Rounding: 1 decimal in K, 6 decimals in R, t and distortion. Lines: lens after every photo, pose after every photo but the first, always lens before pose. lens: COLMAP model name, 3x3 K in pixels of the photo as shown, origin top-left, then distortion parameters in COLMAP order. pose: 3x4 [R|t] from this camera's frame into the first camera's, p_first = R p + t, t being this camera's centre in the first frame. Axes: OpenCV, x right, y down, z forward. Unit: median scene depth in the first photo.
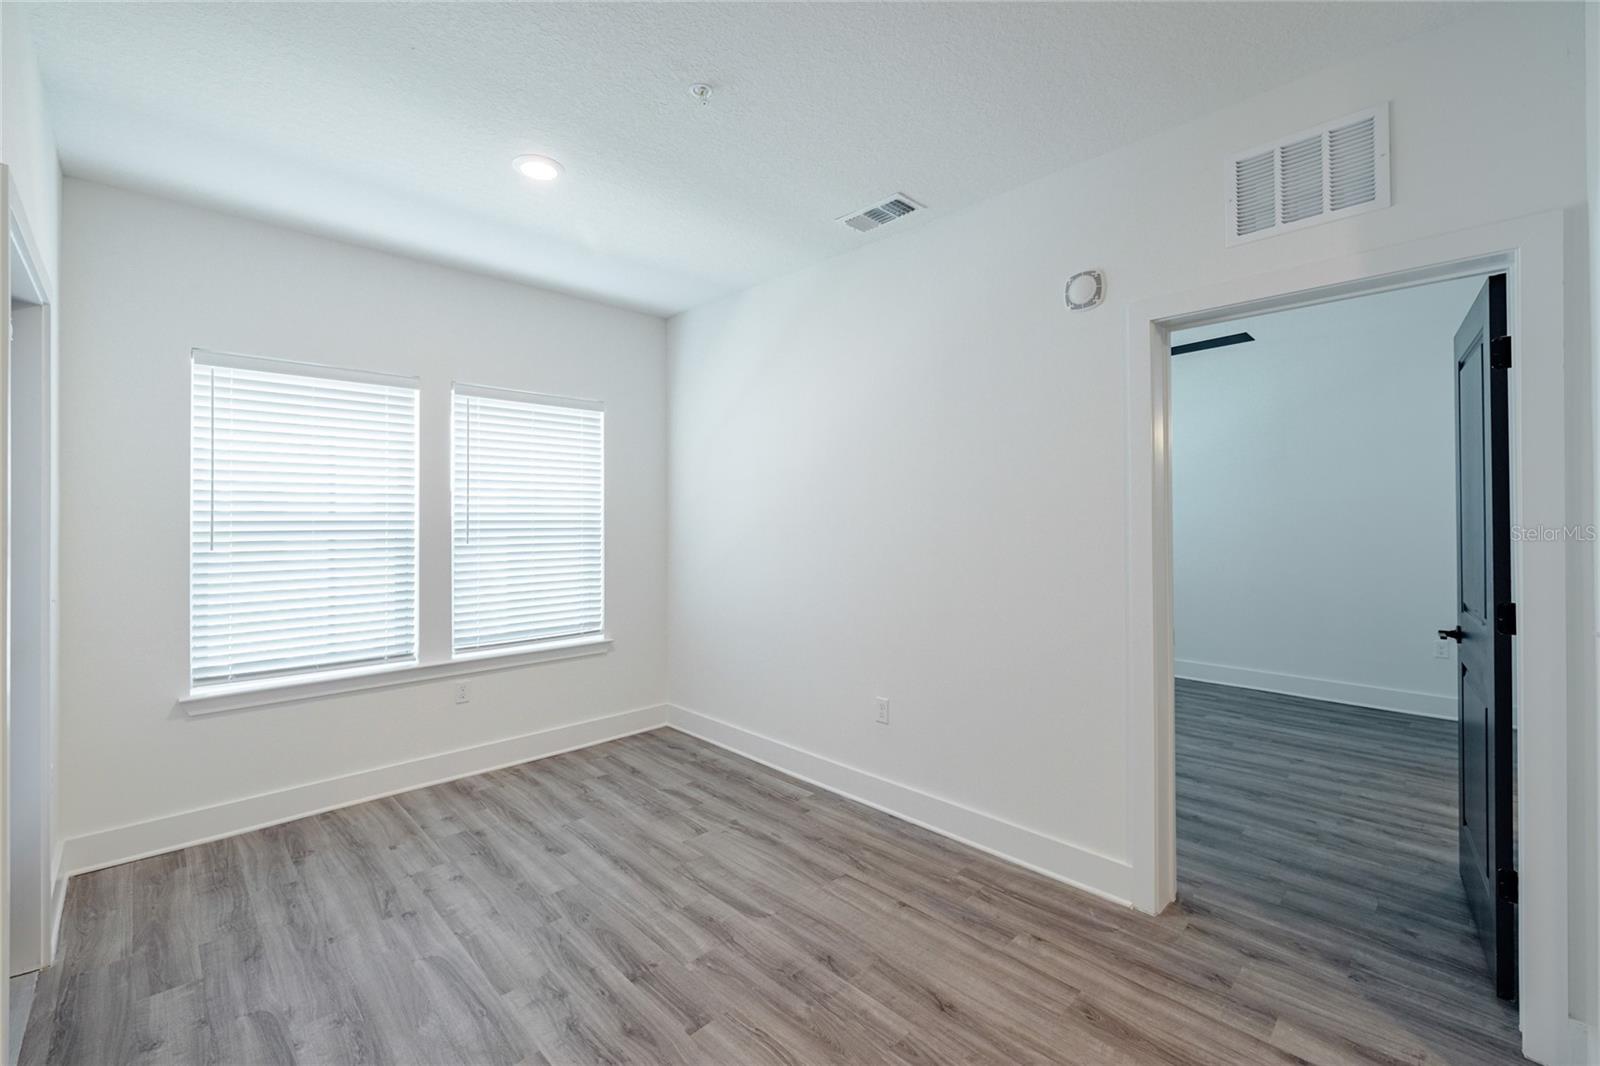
lens RADIAL K [[671.6, 0, 788.8], [0, 671.6, 513.5], [0, 0, 1]] dist [0.002048, -0.000882]
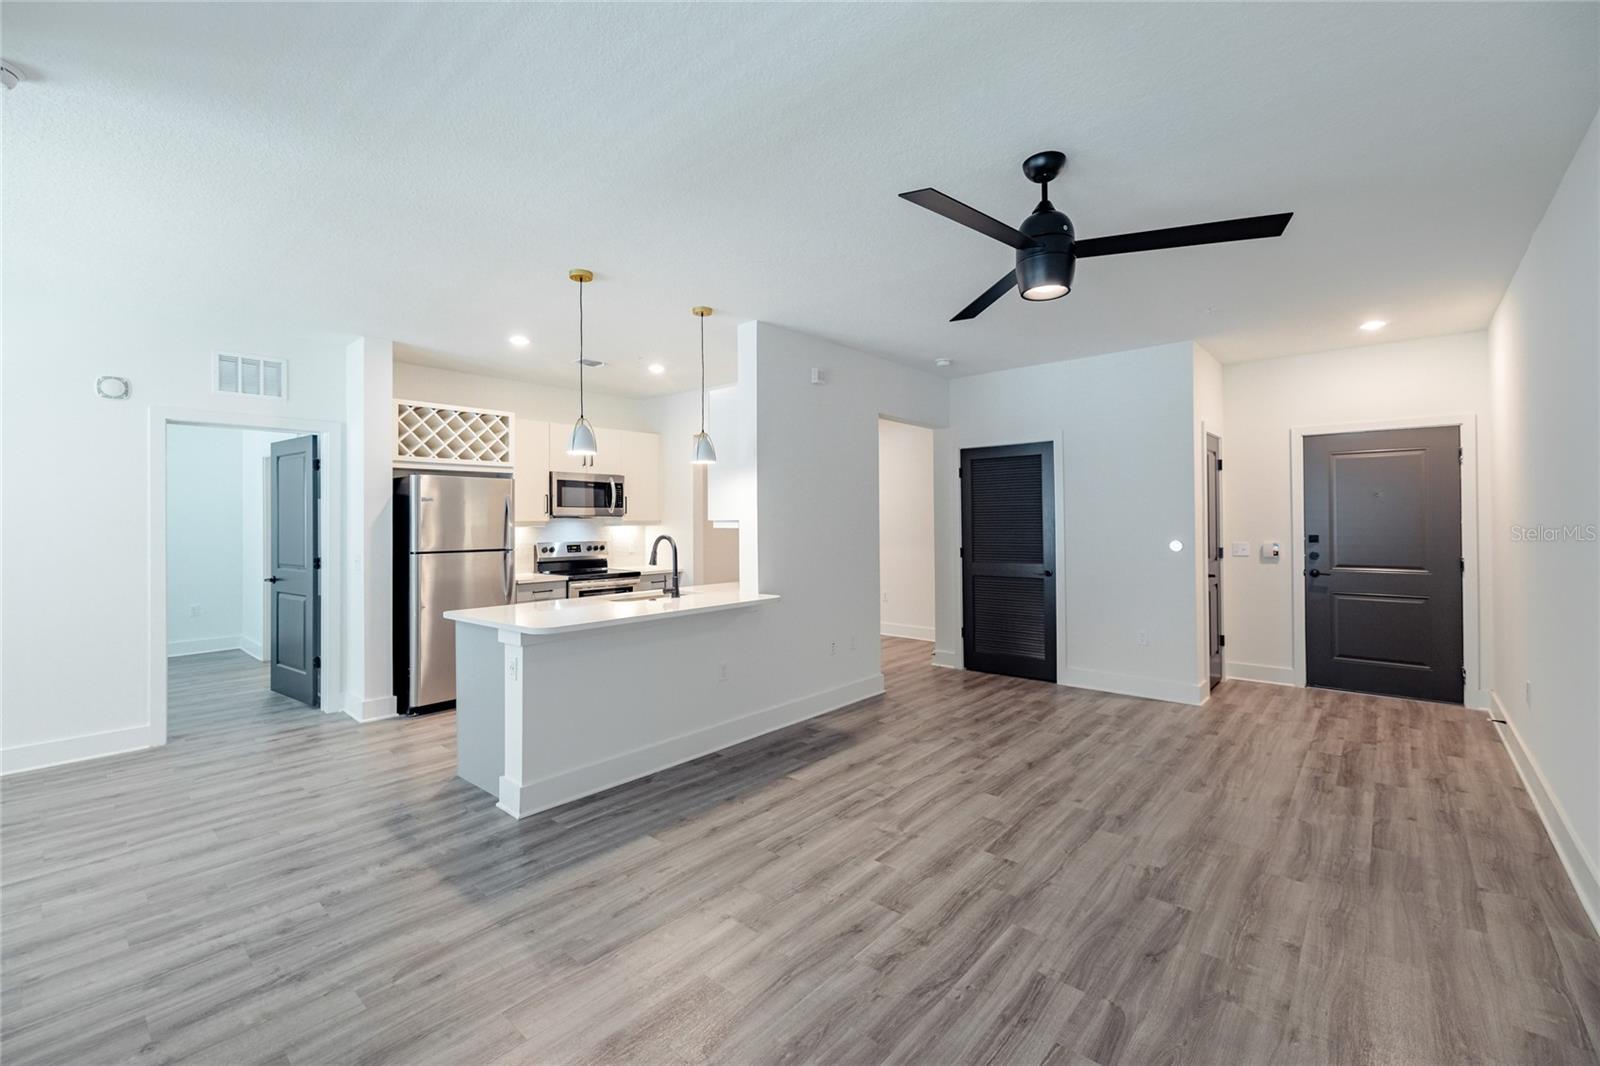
lens RADIAL K [[671.6, 0, 807.1], [0, 671.6, 515.4], [0, 0, 1]] dist [0.002048, -0.000882]
pose [[-0.086266, 0.011337, 0.996208, -1.140010], [-0.000154, 0.999935, -0.011393, -0.004090], [-0.996272, -0.001136, -0.086259, -0.460219]]
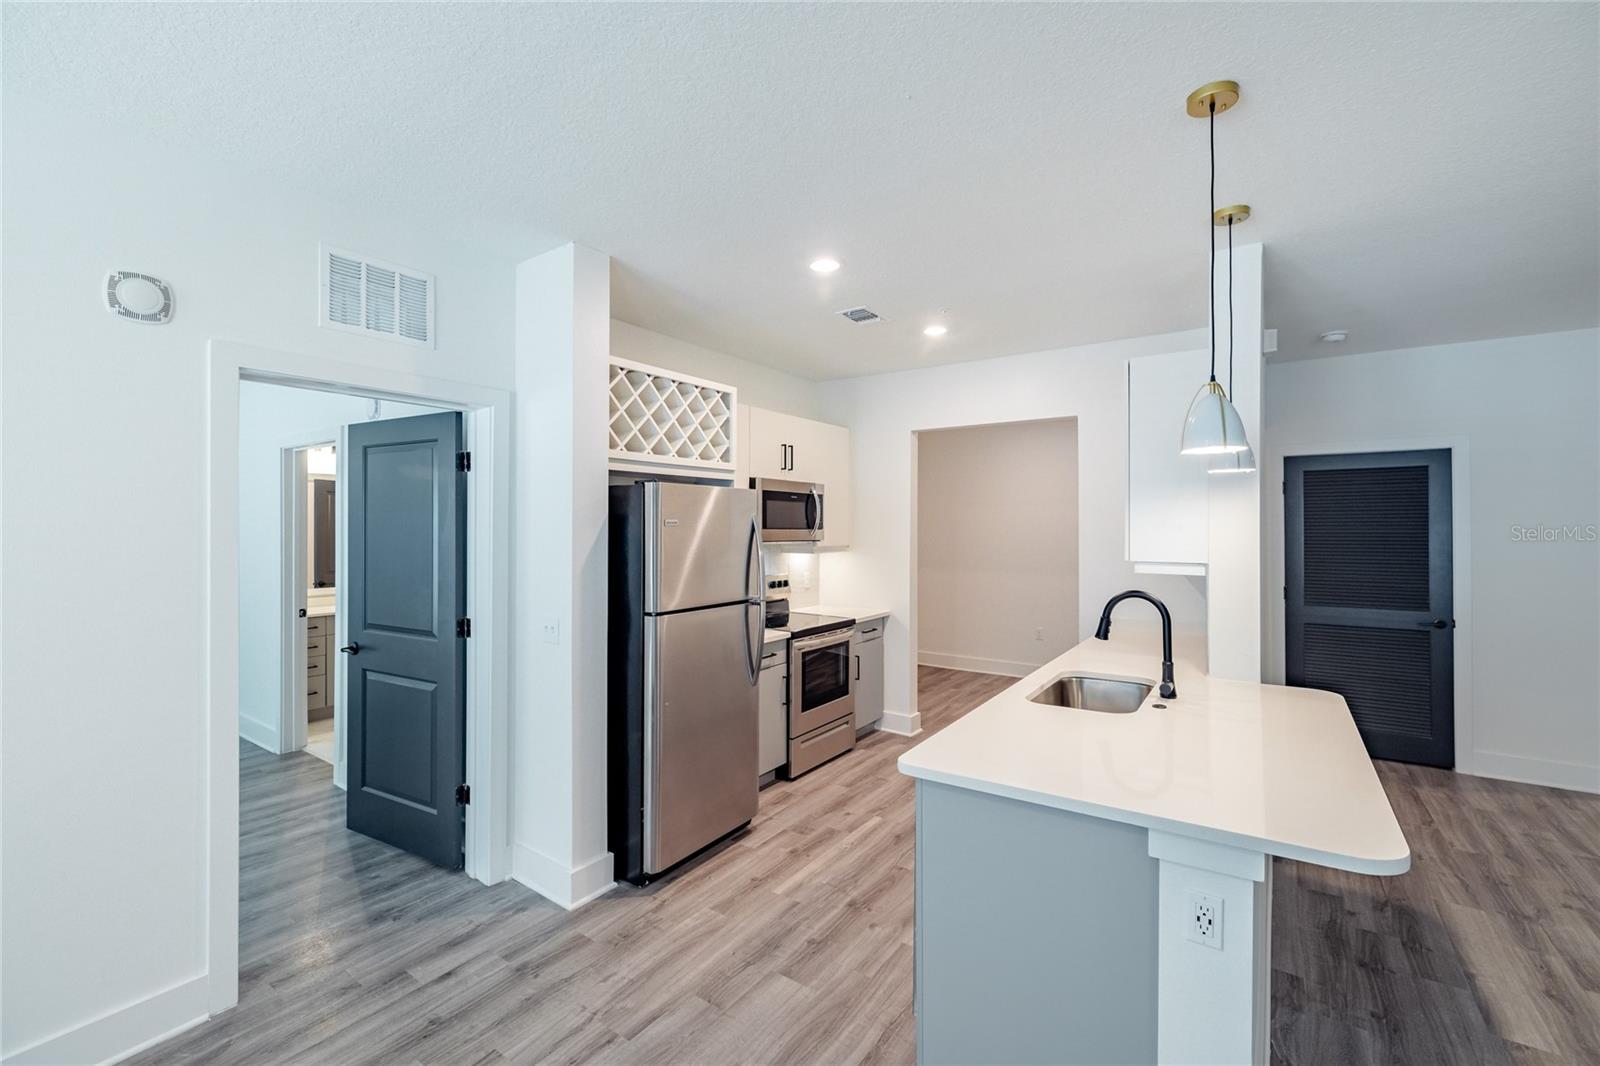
lens RADIAL K [[671.6, 0, 804.6], [0, 671.6, 524.3], [0, 0, 1]] dist [0.002048, -0.000882]
pose [[-0.192789, 0.006683, 0.981218, -0.421629], [-0.007467, 0.999938, -0.008278, -0.054034], [-0.981212, -0.008923, -0.192727, 0.326937]]
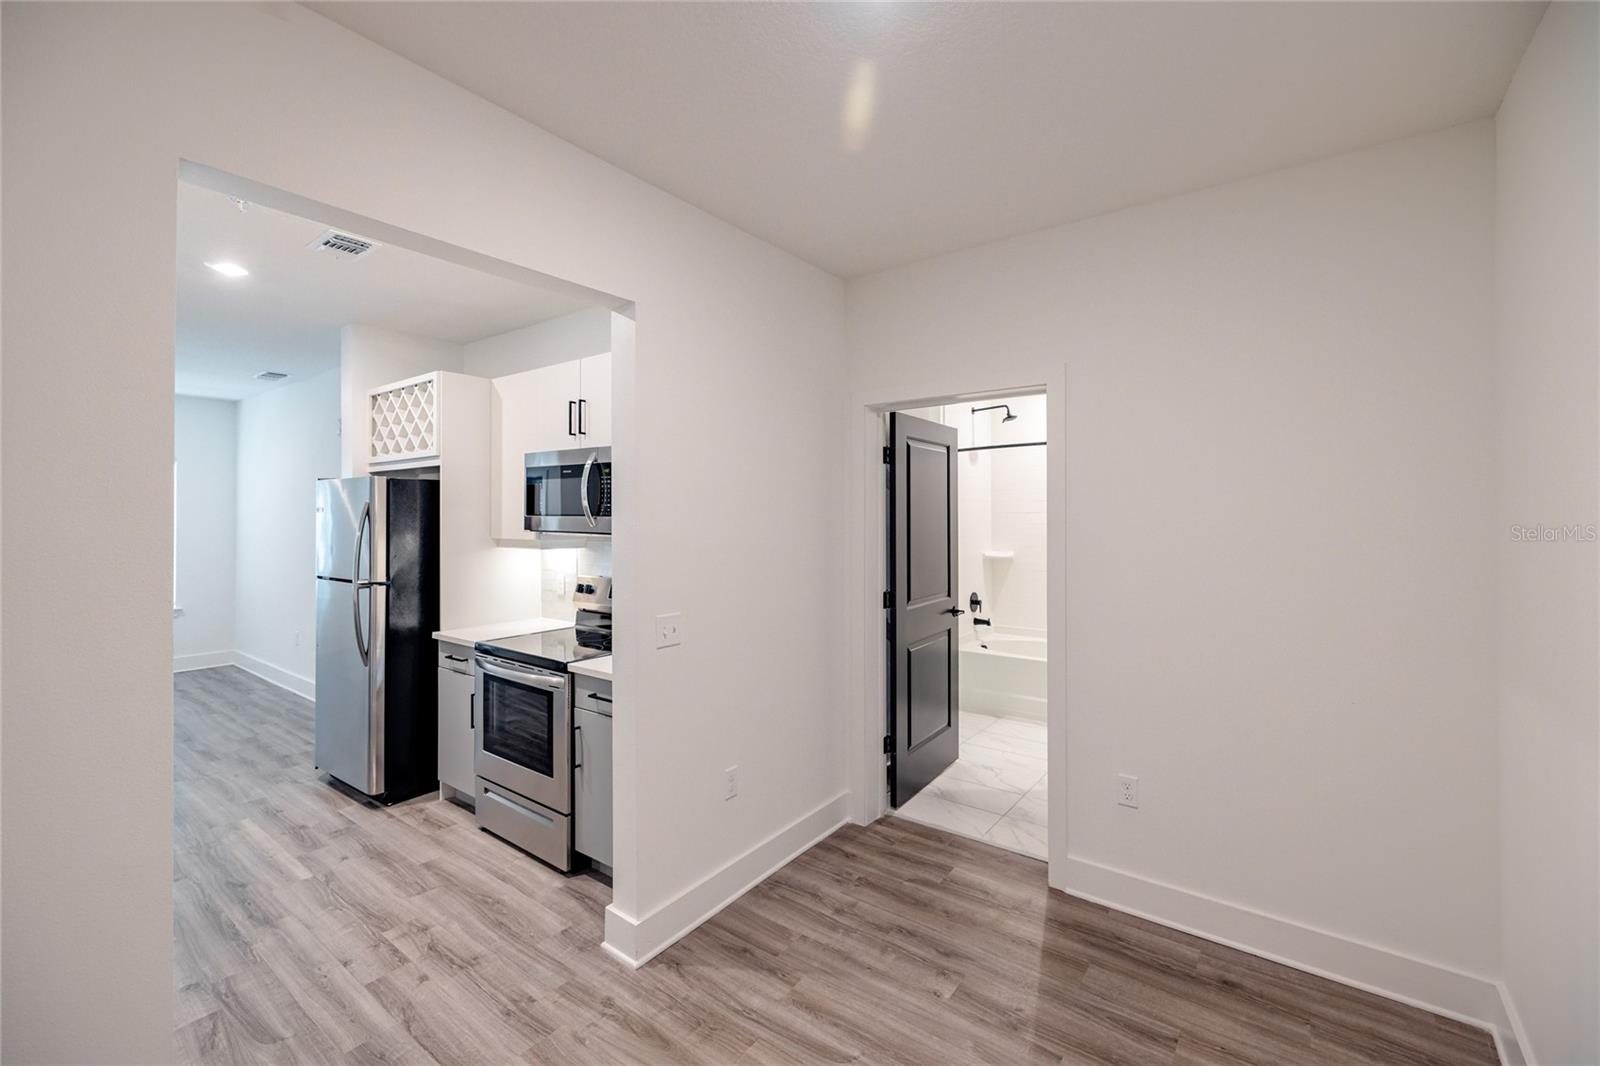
lens RADIAL K [[671.6, 0, 793.0], [0, 671.6, 519.7], [0, 0, 1]] dist [0.002048, -0.000882]
pose [[0.988432, 0.003718, 0.151621, 1.305255], [-0.005165, 0.999945, 0.009146, -0.061380], [-0.151579, -0.009823, 0.988396, -1.110916]]
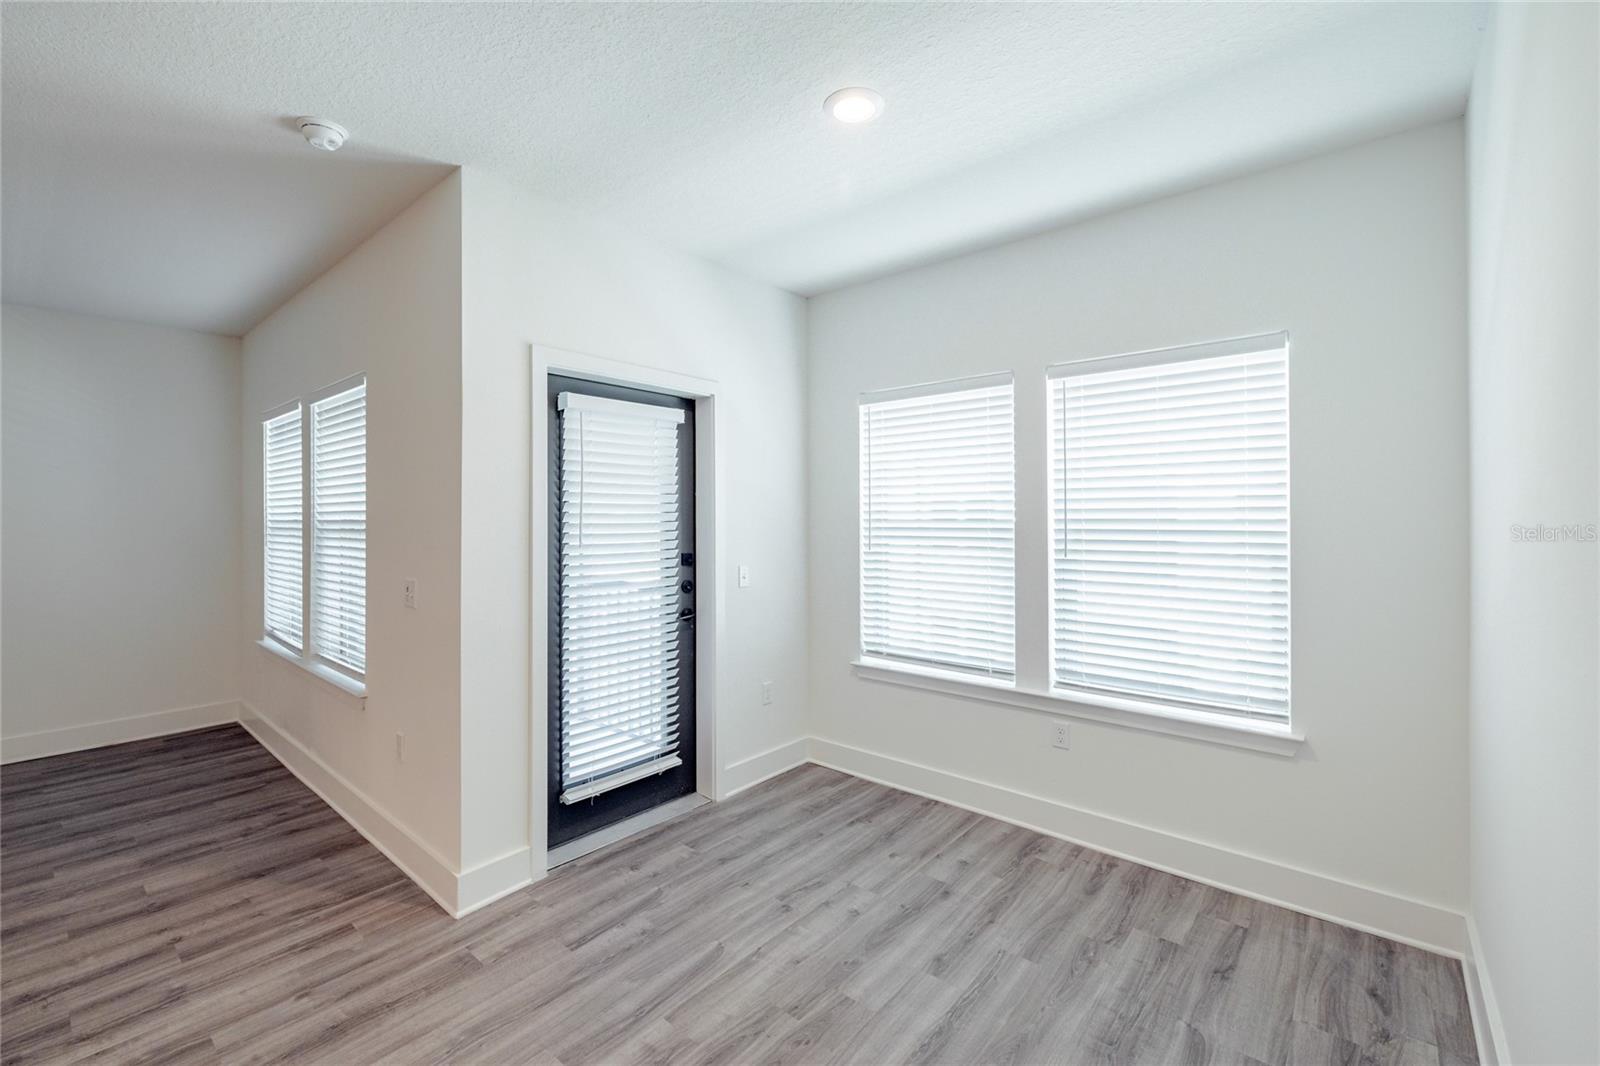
lens RADIAL K [[671.6, 0, 803.9], [0, 671.6, 519.6], [0, 0, 1]] dist [0.002048, -0.000882]
pose [[0.099951, 0.003037, -0.994988, 0.378732], [0.010723, 0.999934, 0.004130, -0.010038], [0.994935, -0.011082, 0.099912, 0.739763]]
